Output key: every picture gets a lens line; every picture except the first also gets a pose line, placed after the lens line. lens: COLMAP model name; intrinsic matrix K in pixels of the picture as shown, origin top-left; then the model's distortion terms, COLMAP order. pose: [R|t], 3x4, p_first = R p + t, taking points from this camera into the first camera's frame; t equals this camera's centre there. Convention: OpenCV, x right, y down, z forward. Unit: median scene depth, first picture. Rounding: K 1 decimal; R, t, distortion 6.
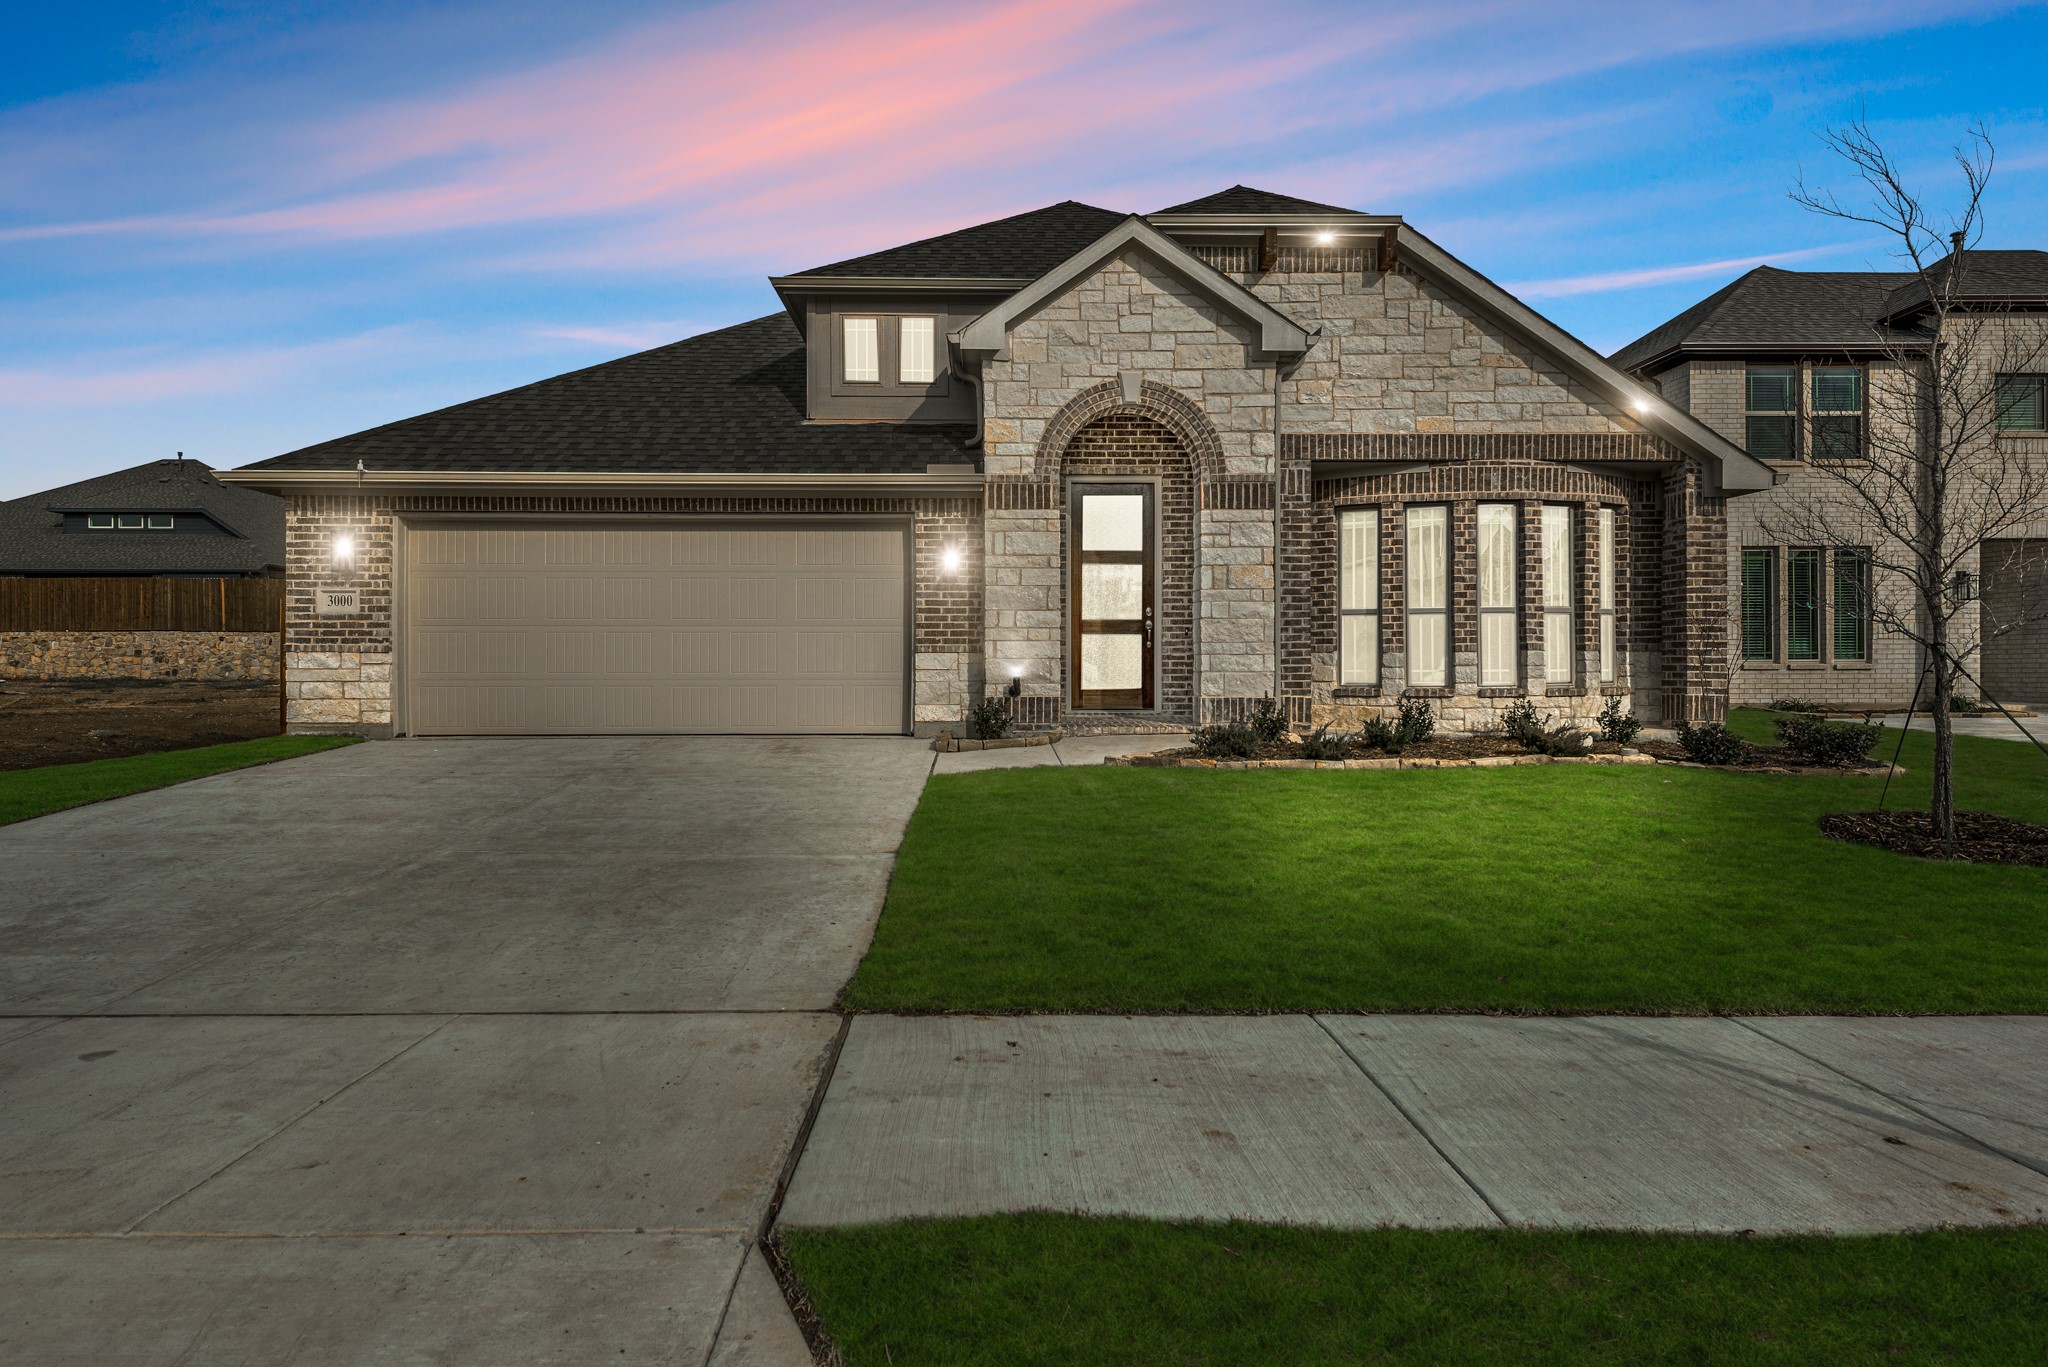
lens RADIAL K [[1189.3, 0, 1019.7], [0, 1189.3, 648.8], [0, 0, 1]] dist [0.024208, -0.000262]
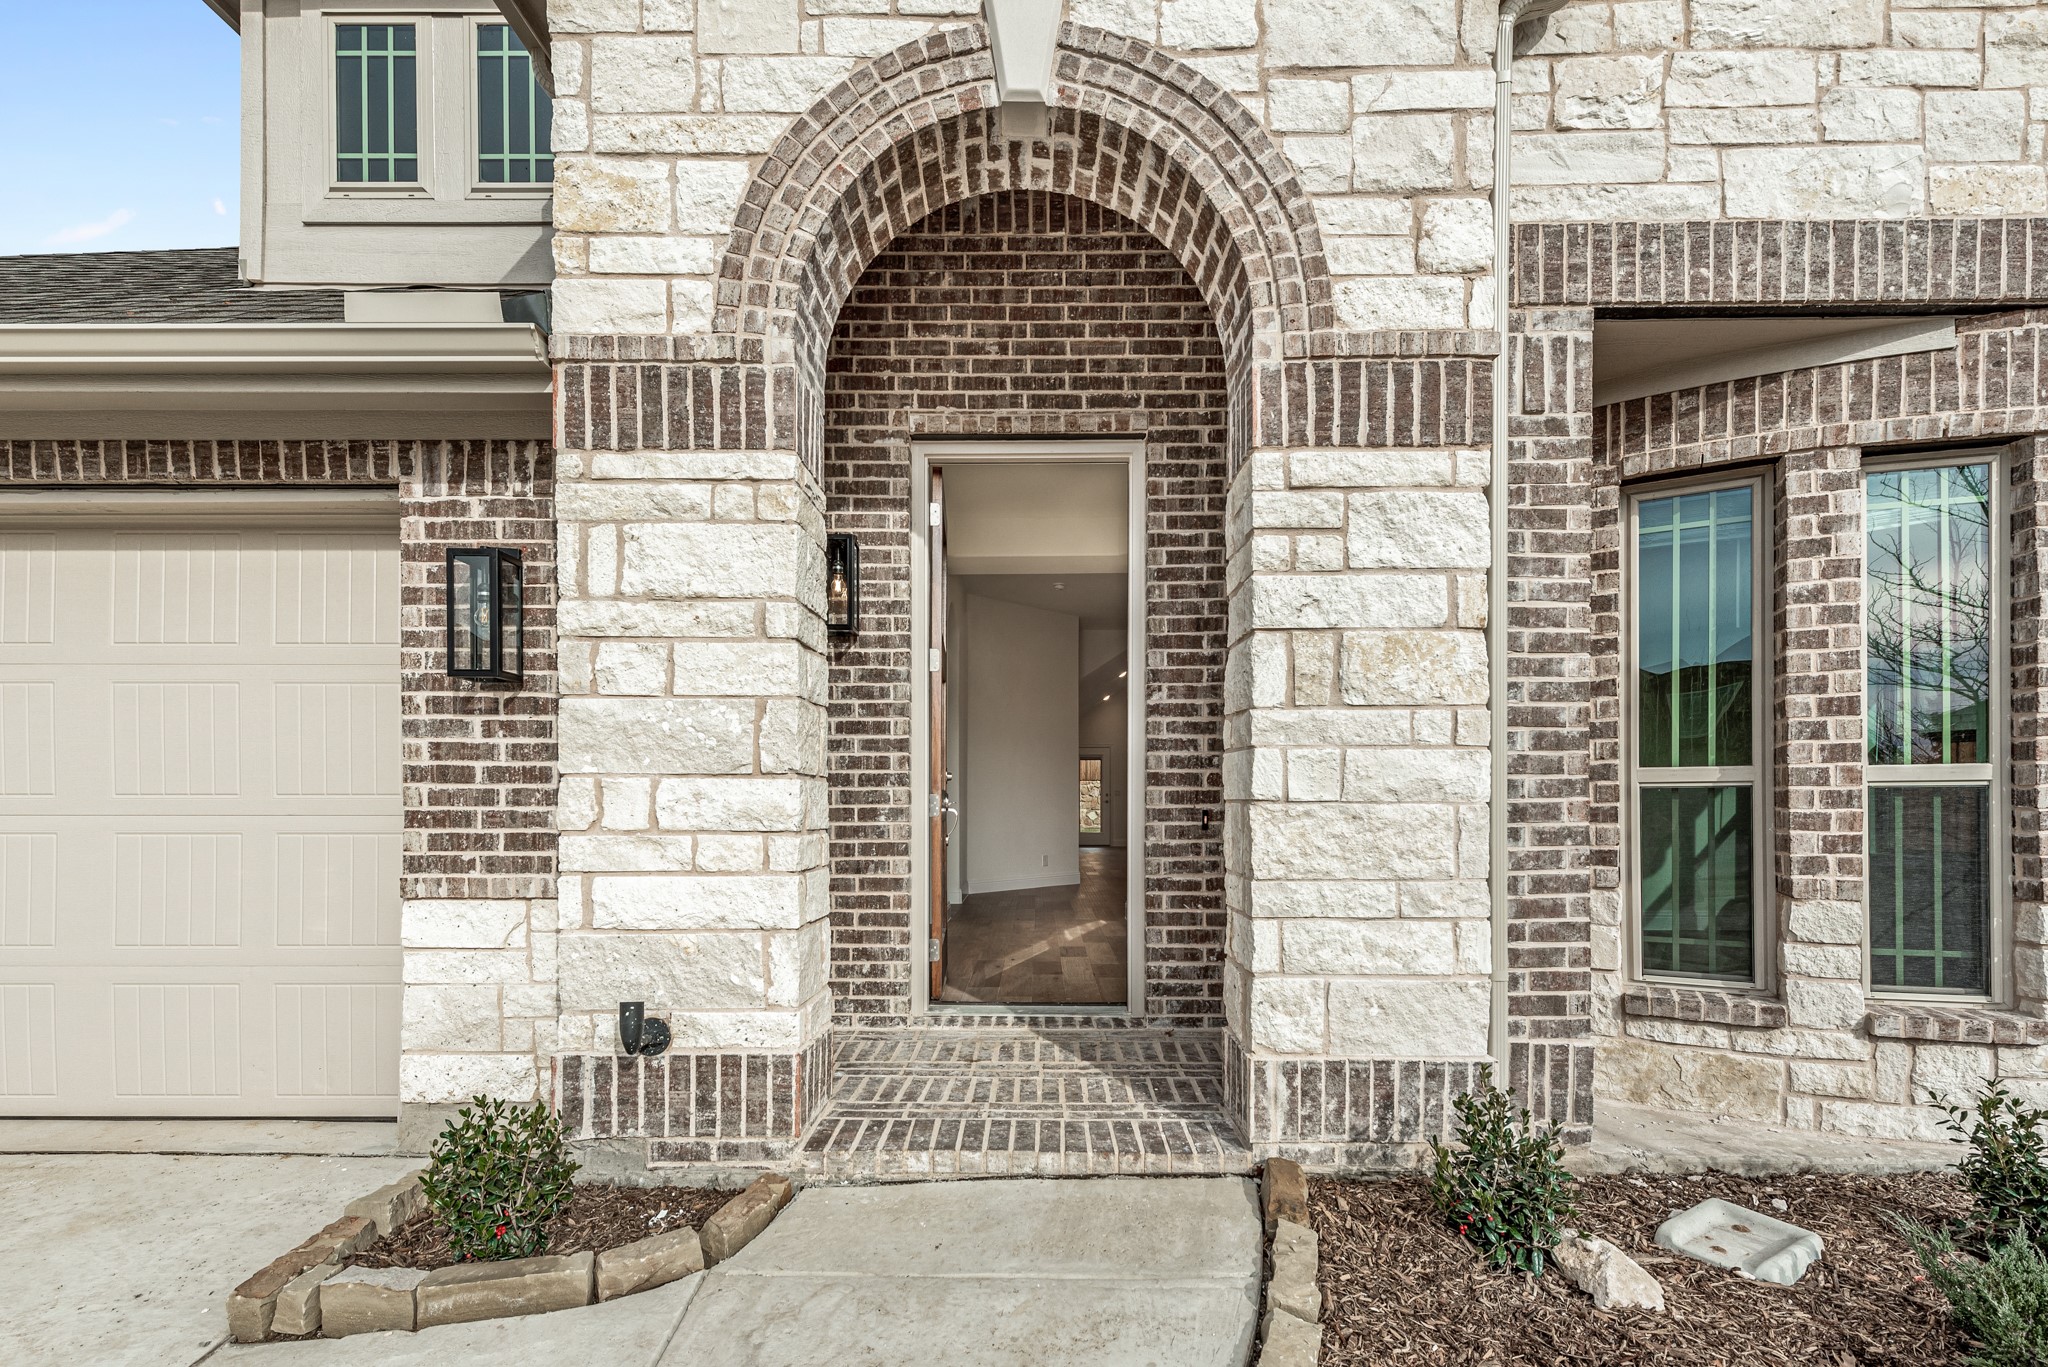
lens RADIAL K [[964.8, 0, 1059.1], [0, 964.8, 794.3], [0, 0, 1]] dist [0.007526, -0.001101]
pose [[0.999921, 0.000062, -0.012583, 0.103623], [0.000088, 0.999929, 0.011903, -0.030062], [0.012583, -0.011903, 0.999850, 0.736173]]
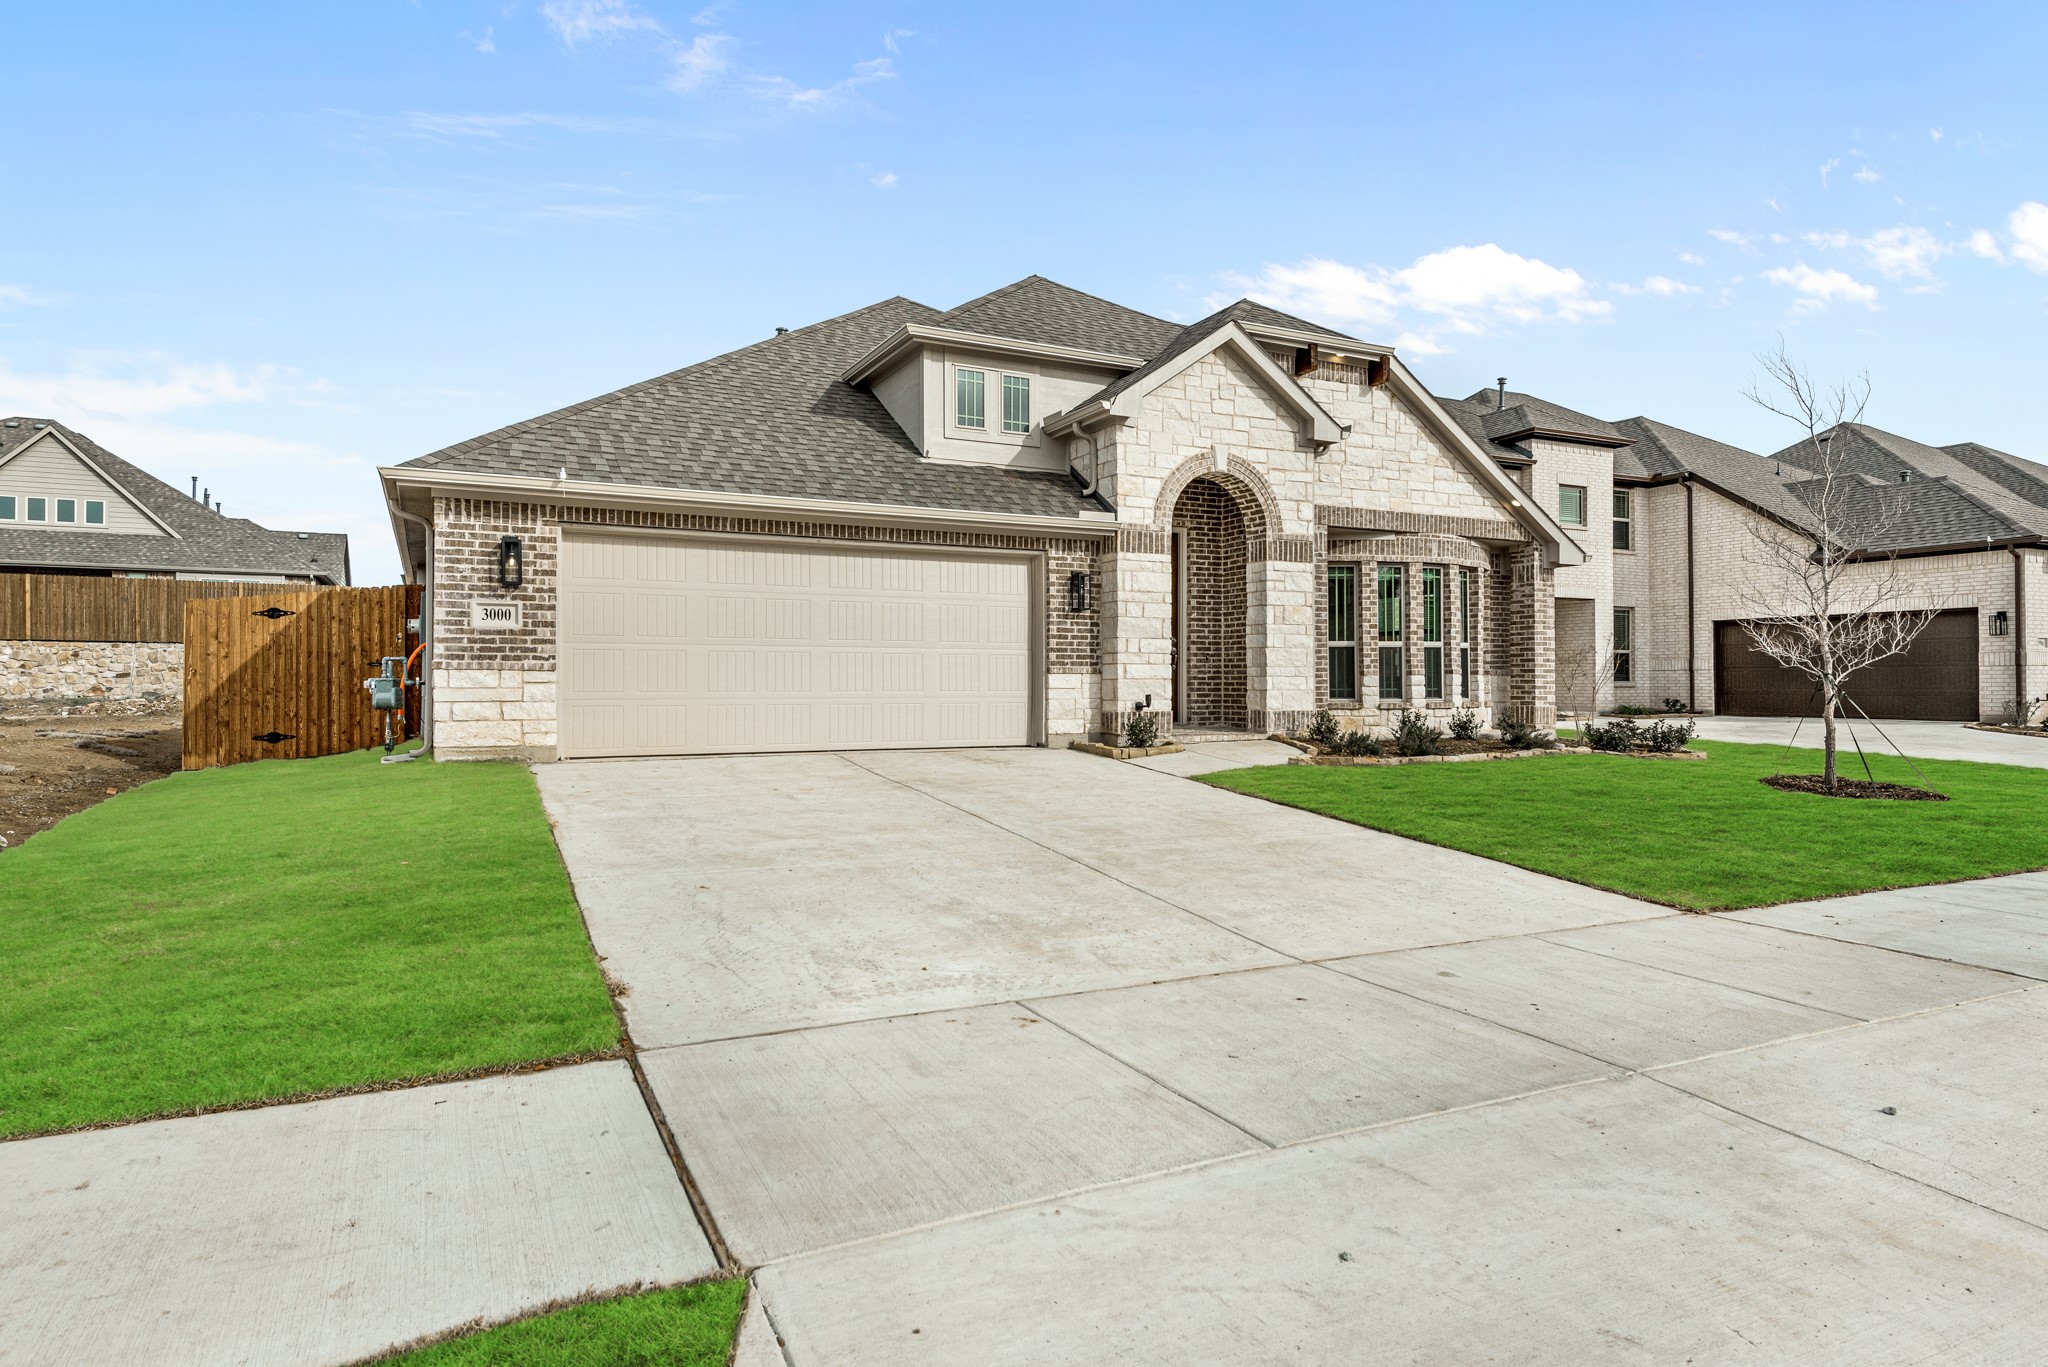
lens RADIAL K [[1189.3, 0, 1019.7], [0, 1189.3, 648.8], [0, 0, 1]] dist [0.024208, -0.000262]
pose [[0.897804, 0.014272, 0.440164, -0.619699], [-0.007405, 0.999823, -0.017315, -0.000589], [-0.440333, 0.012286, 0.897751, -0.007975]]
